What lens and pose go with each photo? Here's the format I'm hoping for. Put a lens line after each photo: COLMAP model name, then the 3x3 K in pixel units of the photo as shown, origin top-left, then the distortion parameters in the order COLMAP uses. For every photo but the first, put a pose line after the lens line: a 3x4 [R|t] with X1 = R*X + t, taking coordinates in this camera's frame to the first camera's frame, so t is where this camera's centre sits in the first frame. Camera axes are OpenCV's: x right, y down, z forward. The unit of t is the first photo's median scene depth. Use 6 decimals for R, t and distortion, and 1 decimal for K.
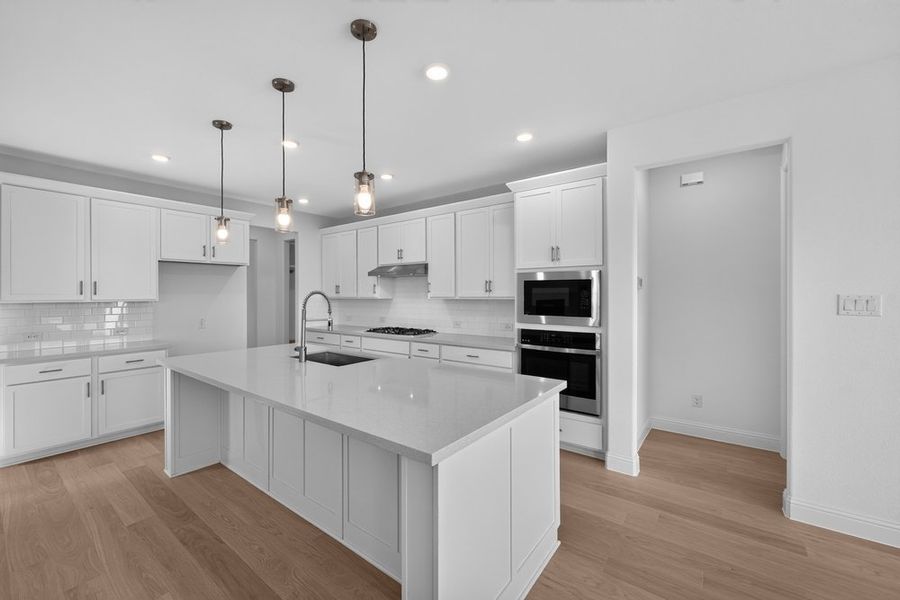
lens RADIAL K [[367.3, 0, 446.1], [0, 367.3, 294.7], [0, 0, 1]] dist [-0.001972, 0.000052]
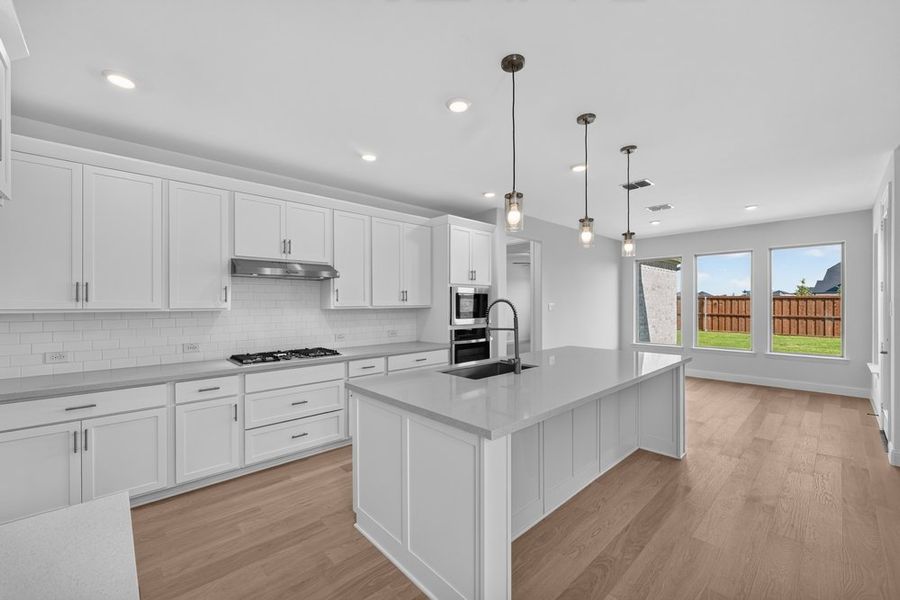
lens RADIAL K [[367.3, 0, 442.6], [0, 367.3, 301.2], [0, 0, 1]] dist [-0.001972, 0.000052]
pose [[0.154388, 0.006908, 0.987986, -0.938557], [0.001402, 0.999973, -0.007211, 0.000926], [-0.988009, 0.002499, 0.154374, 0.720345]]
